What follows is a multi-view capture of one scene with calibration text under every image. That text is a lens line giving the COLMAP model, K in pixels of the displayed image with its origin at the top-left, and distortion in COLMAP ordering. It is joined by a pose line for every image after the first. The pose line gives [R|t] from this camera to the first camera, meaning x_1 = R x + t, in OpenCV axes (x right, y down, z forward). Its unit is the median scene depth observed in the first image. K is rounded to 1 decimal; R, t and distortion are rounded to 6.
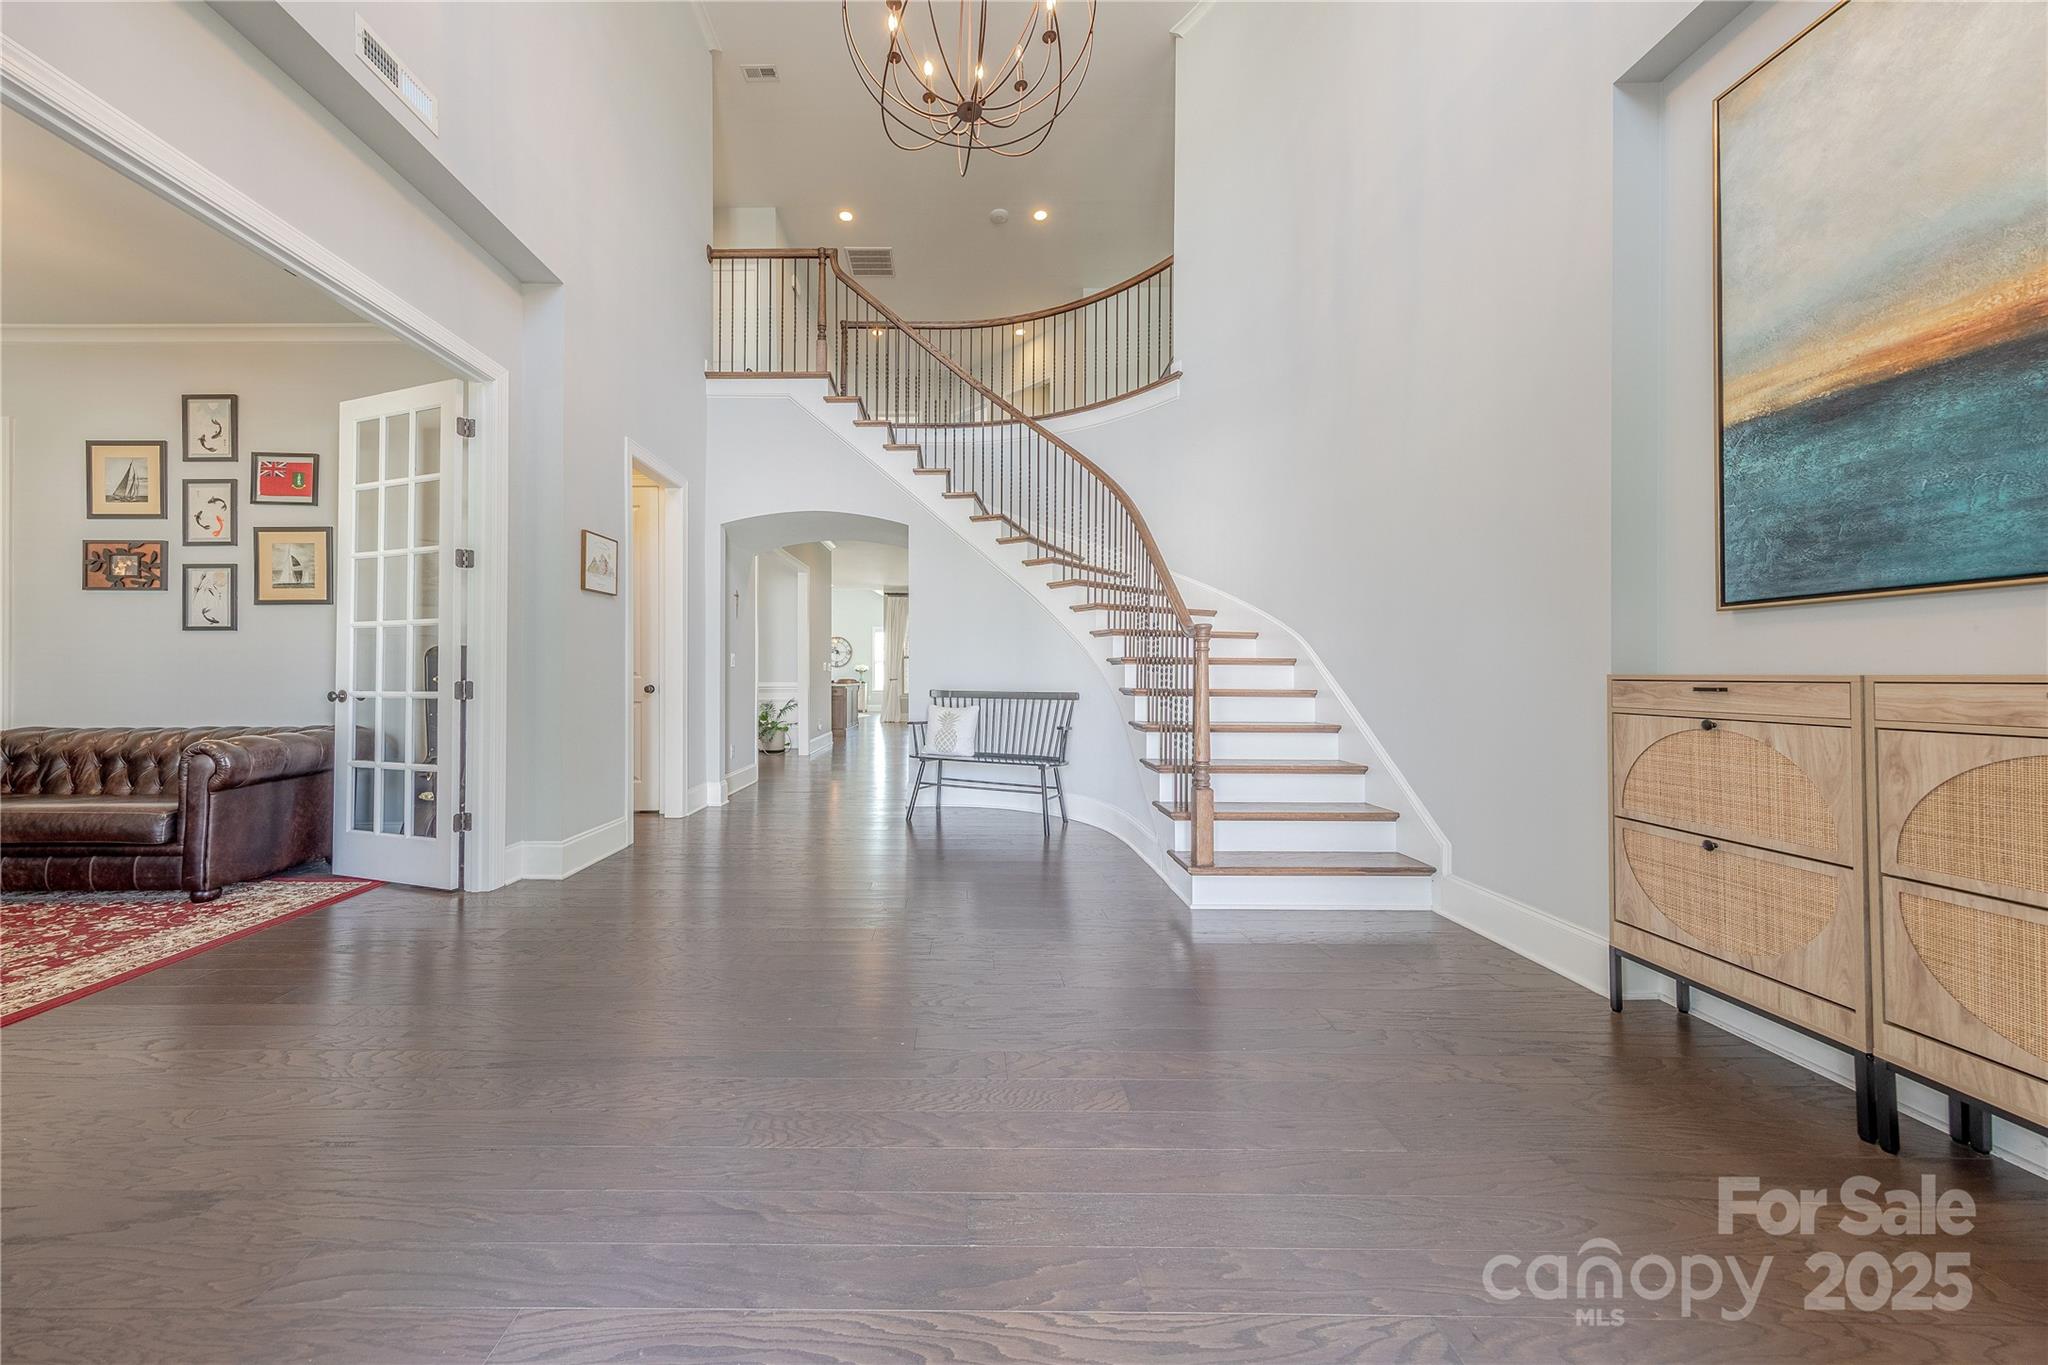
lens RADIAL K [[647.3, 0, 1015.6], [0, 647.3, 675.2], [0, 0, 1]] dist [0.005864, -0.000105]
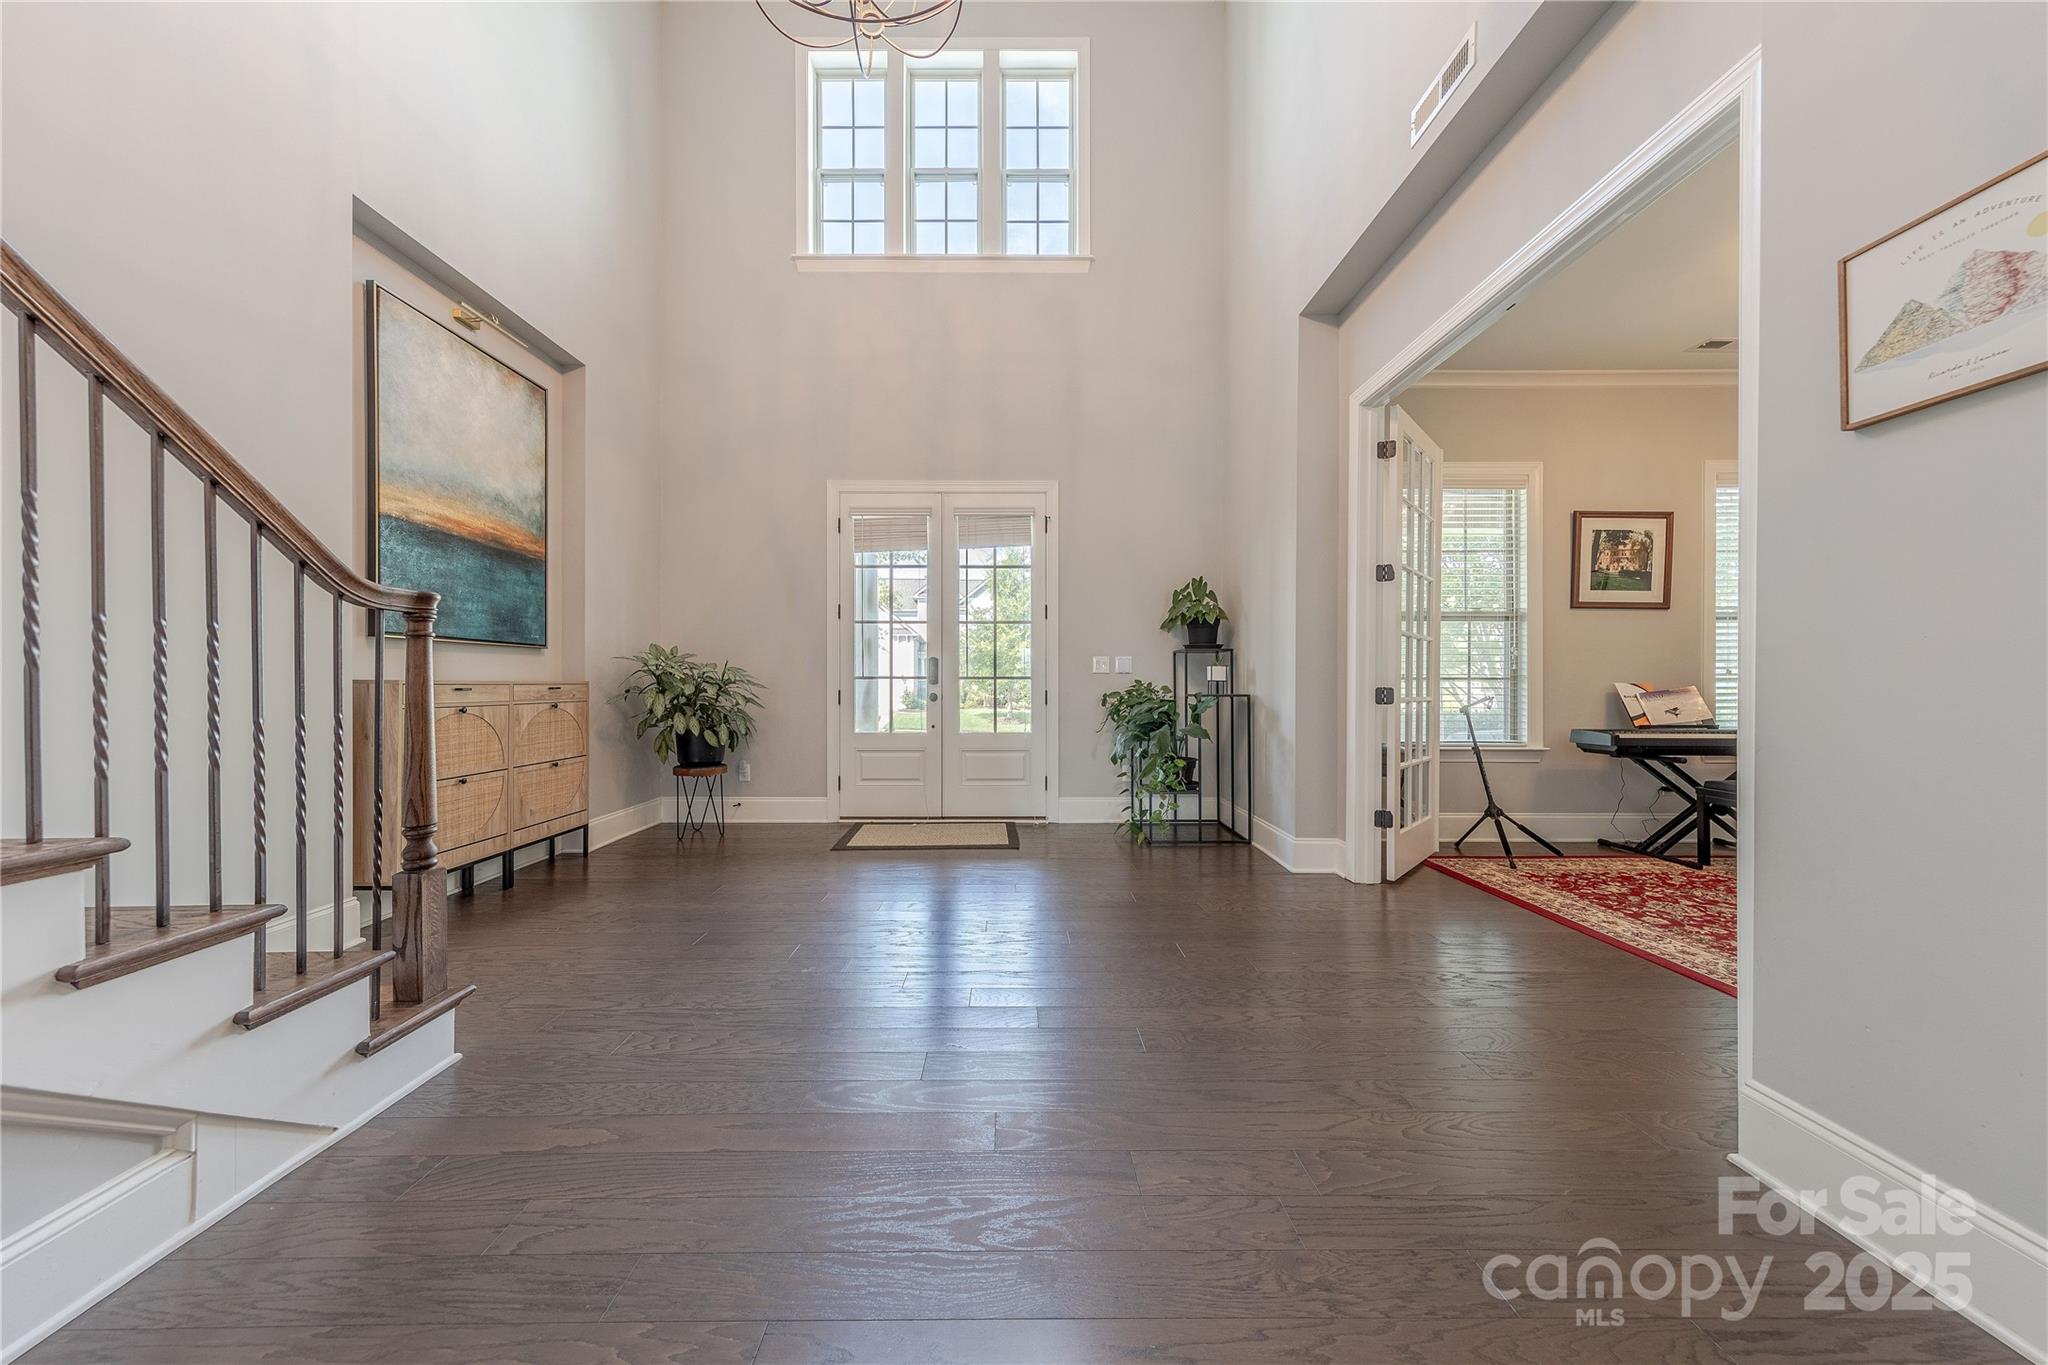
lens RADIAL K [[647.3, 0, 1031.5], [0, 647.3, 682.3], [0, 0, 1]] dist [0.005864, -0.000105]
pose [[-0.999614, 0.001076, 0.027761, -0.480022], [0.001016, 0.999997, -0.002165, 0.008816], [-0.027763, -0.002136, -0.999612, 2.774985]]
